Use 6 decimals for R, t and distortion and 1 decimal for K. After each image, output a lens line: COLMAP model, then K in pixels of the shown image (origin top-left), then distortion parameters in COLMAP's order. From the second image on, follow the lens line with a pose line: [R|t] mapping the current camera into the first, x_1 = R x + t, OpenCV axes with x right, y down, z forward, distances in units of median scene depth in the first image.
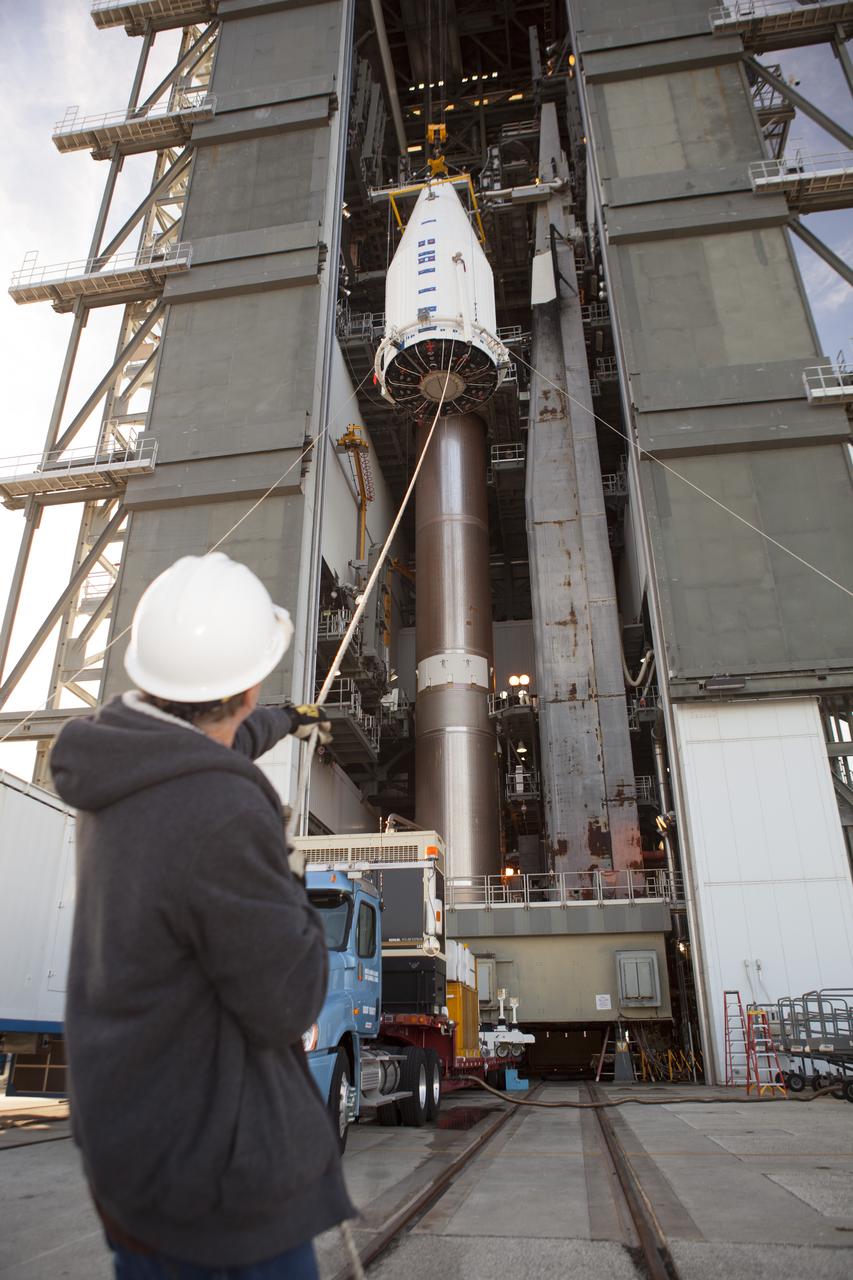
lens RADIAL K [[866.8, 0, 417.0], [0, 866.8, 649.6], [0, 0, 1]] dist [-0.105080, 0.067687]
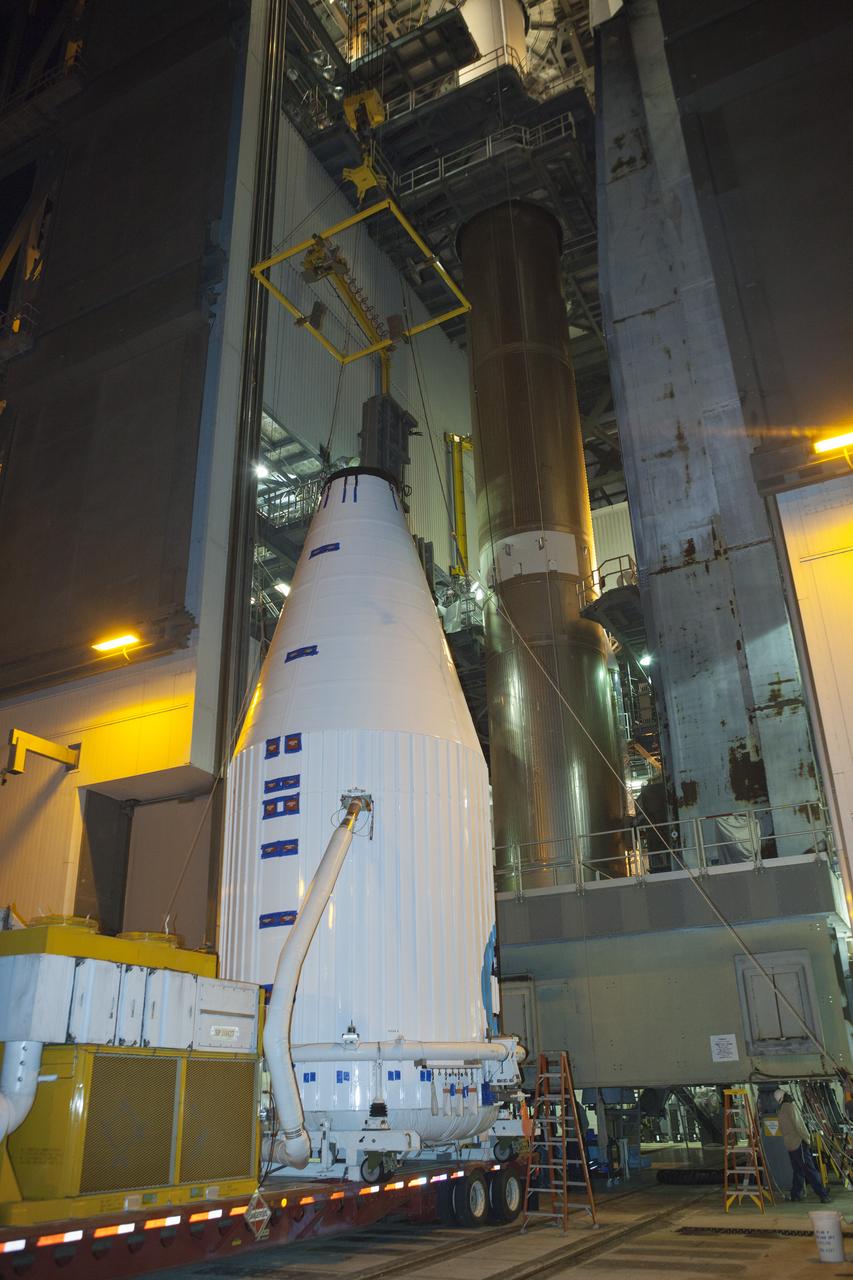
lens RADIAL K [[988.0, 0, 428.5], [0, 988.0, 642.7], [0, 0, 1]] dist [-0.062606, 0.017882]
pose [[0.952716, -0.149209, -0.264703, 0.179202], [0.151309, 0.988407, -0.012560, 0.095245], [0.263509, -0.028086, 0.964248, 0.248438]]
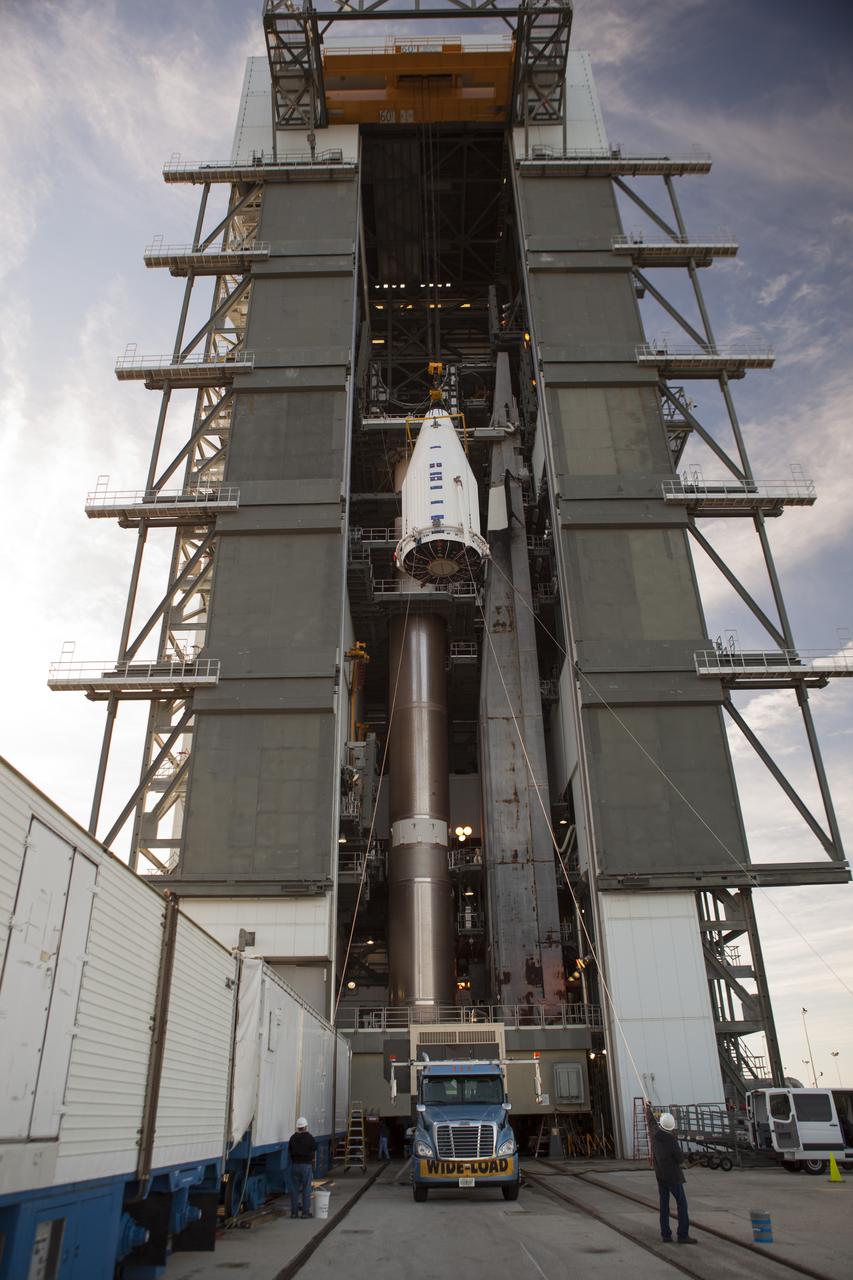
lens RADIAL K [[866.8, 0, 418.8], [0, 866.8, 649.3], [0, 0, 1]] dist [-0.105080, 0.067687]
pose [[0.987884, 0.062431, 0.142081, -0.173985], [-0.052624, 0.996032, -0.071774, -0.165330], [-0.145998, 0.063427, 0.987249, -0.305013]]
